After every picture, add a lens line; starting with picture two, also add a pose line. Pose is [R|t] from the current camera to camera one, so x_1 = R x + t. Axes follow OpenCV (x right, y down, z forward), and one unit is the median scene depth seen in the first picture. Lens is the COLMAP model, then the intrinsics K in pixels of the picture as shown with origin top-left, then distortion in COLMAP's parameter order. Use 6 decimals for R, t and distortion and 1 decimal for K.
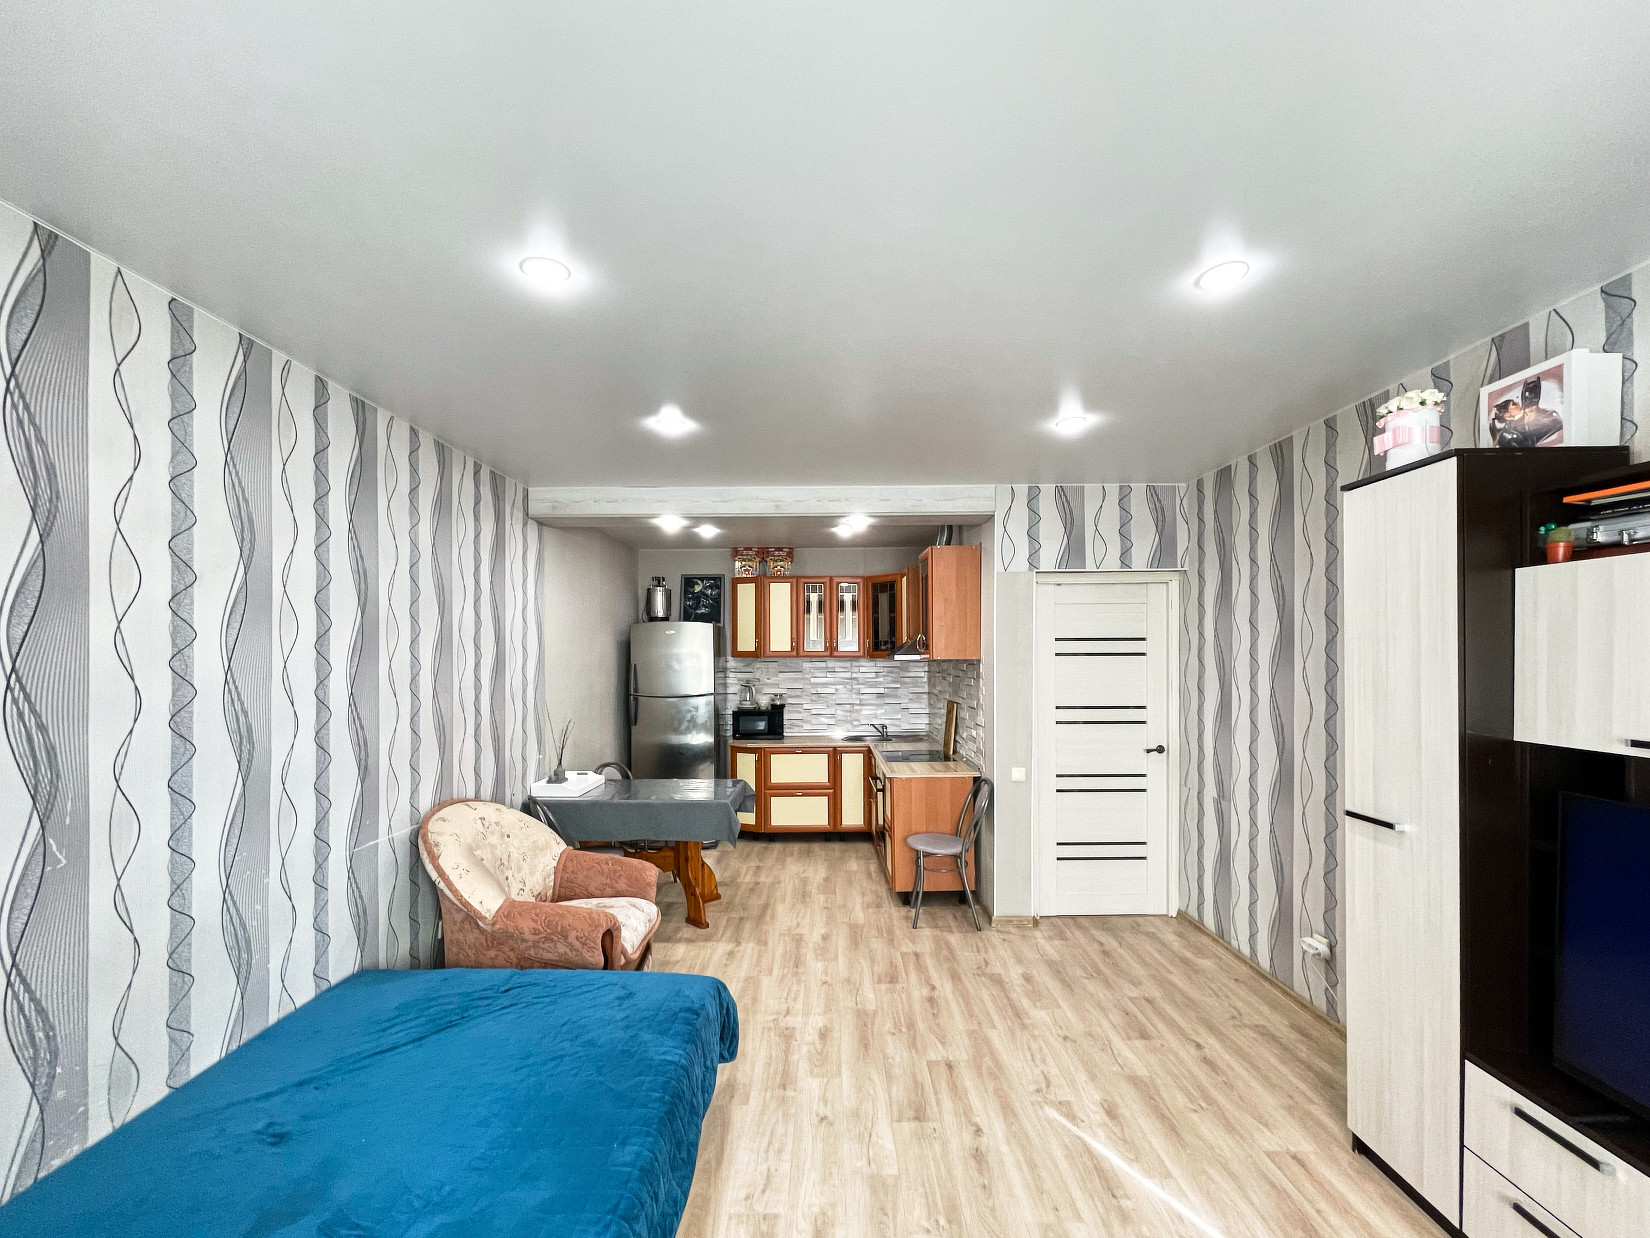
lens RADIAL K [[684.9, 0, 823.4], [0, 684.9, 655.8], [0, 0, 1]] dist [0.007628, 0.000428]
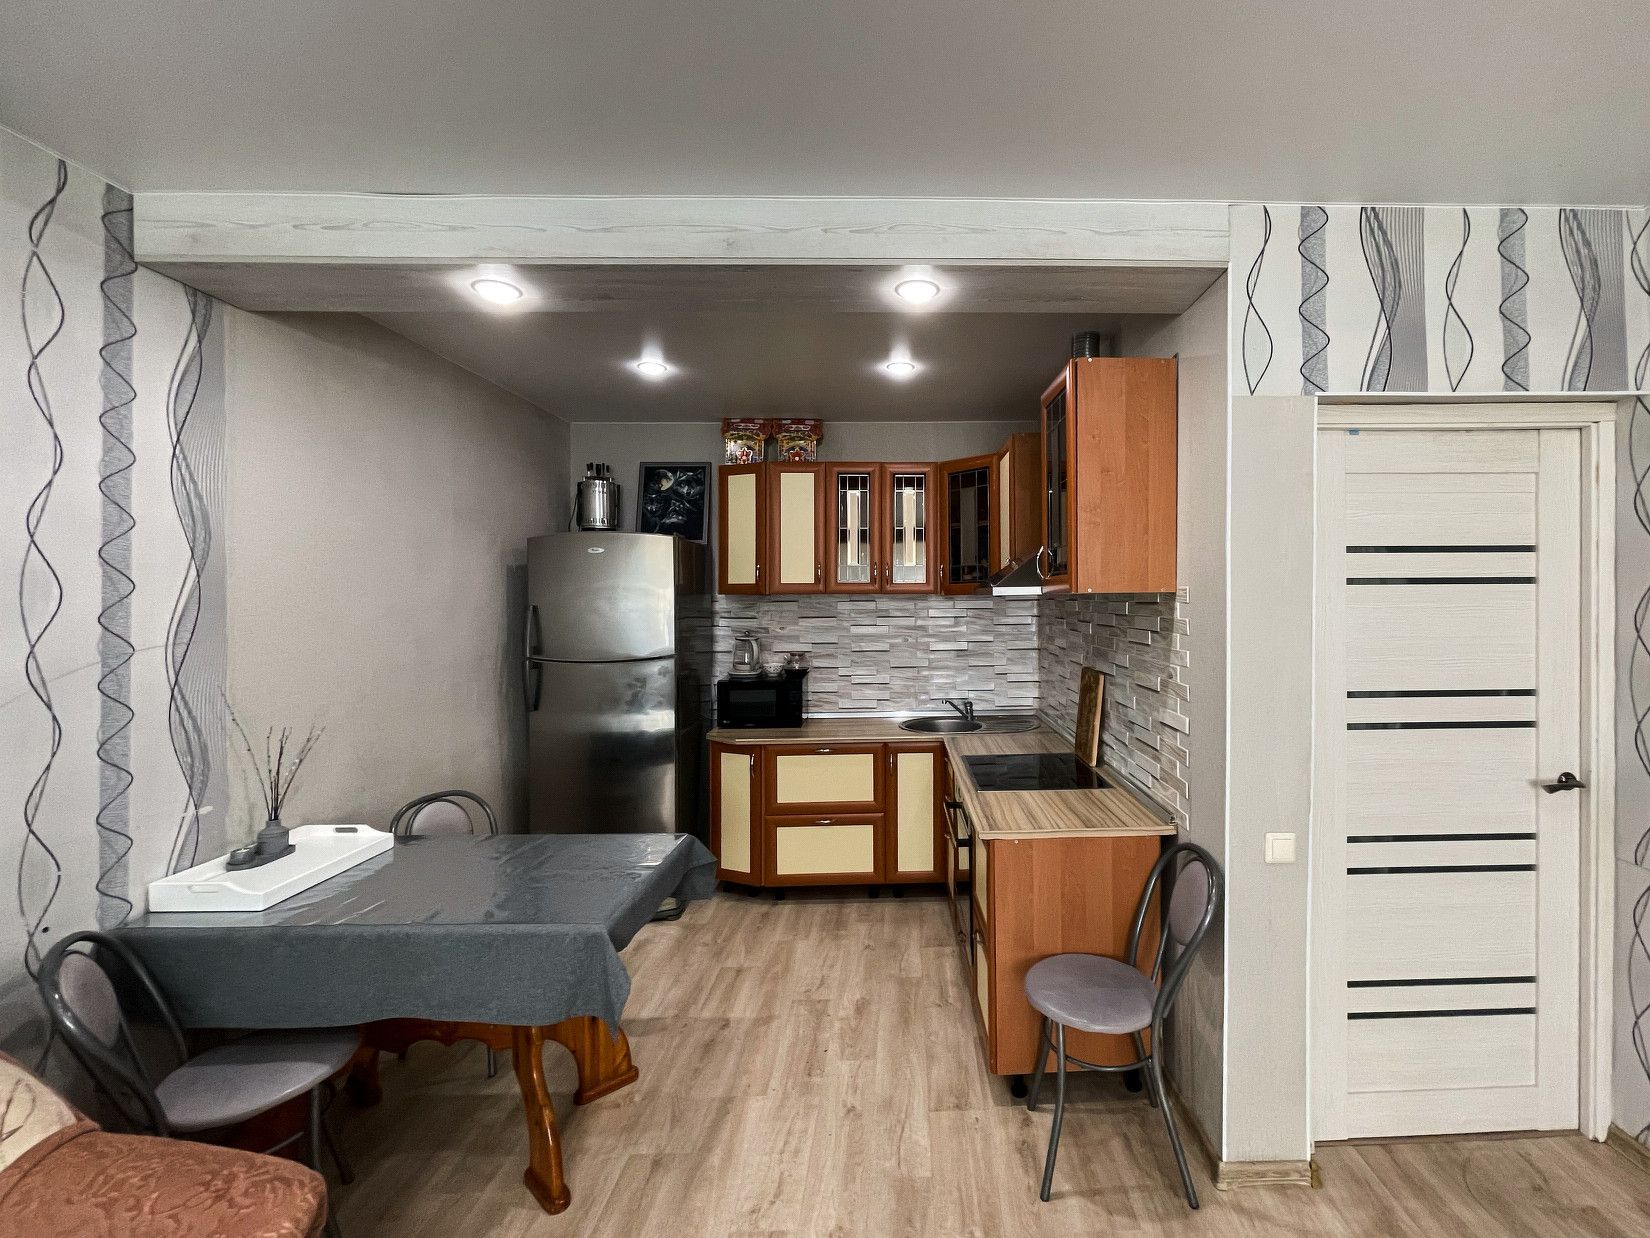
lens RADIAL K [[692.4, 0, 920.5], [0, 692.4, 593.7], [0, 0, 1]] dist [-0.000636, 0.000482]
pose [[0.998826, -0.002667, 0.048369, 0.024629], [0.002883, 0.999986, -0.004402, 0.007438], [-0.048356, 0.004536, 0.998820, 0.519200]]
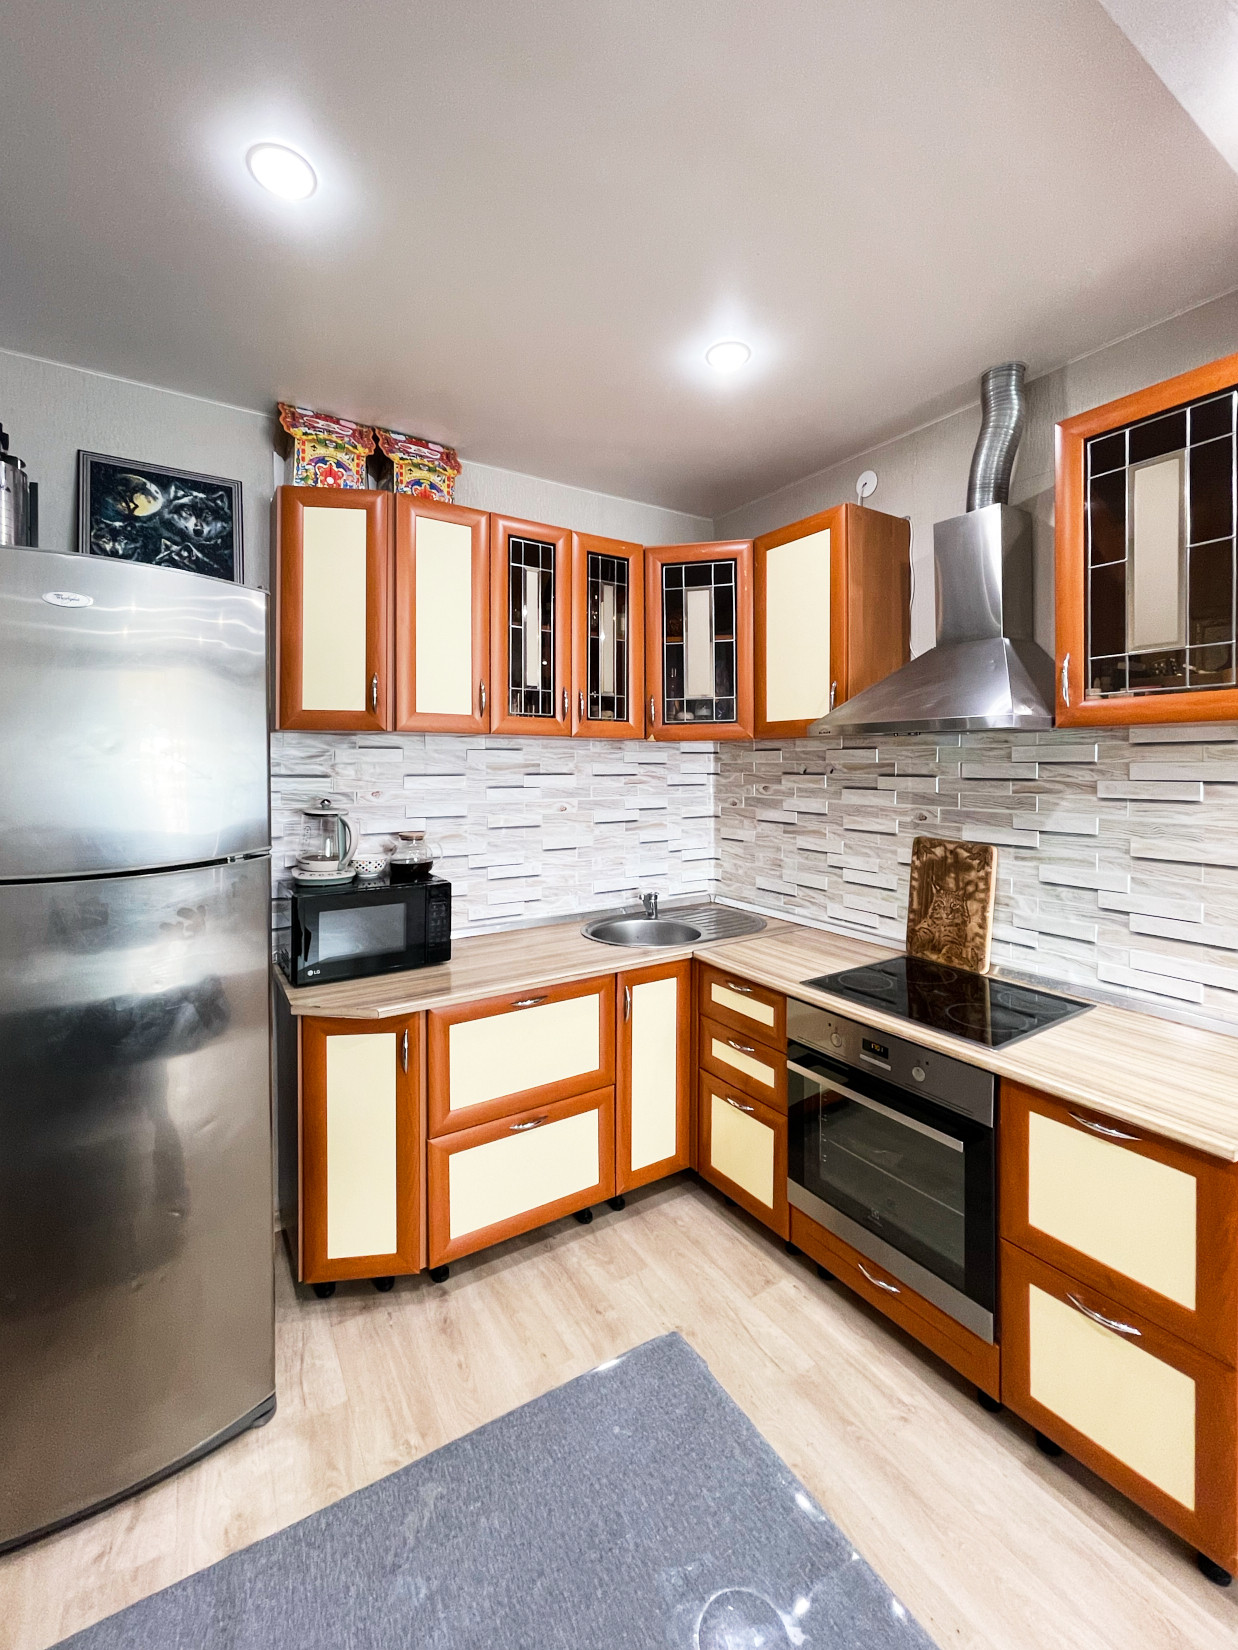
lens RADIAL K [[671.1, 0, 617.6], [0, 671.1, 770.7], [0, 0, 1]] dist [-0.020628, -0.000018]
pose [[0.844131, 0.000029, 0.536137, -0.238553], [-0.002250, 0.999991, 0.003488, 0.029096], [-0.536132, -0.004151, 0.844124, 0.917511]]
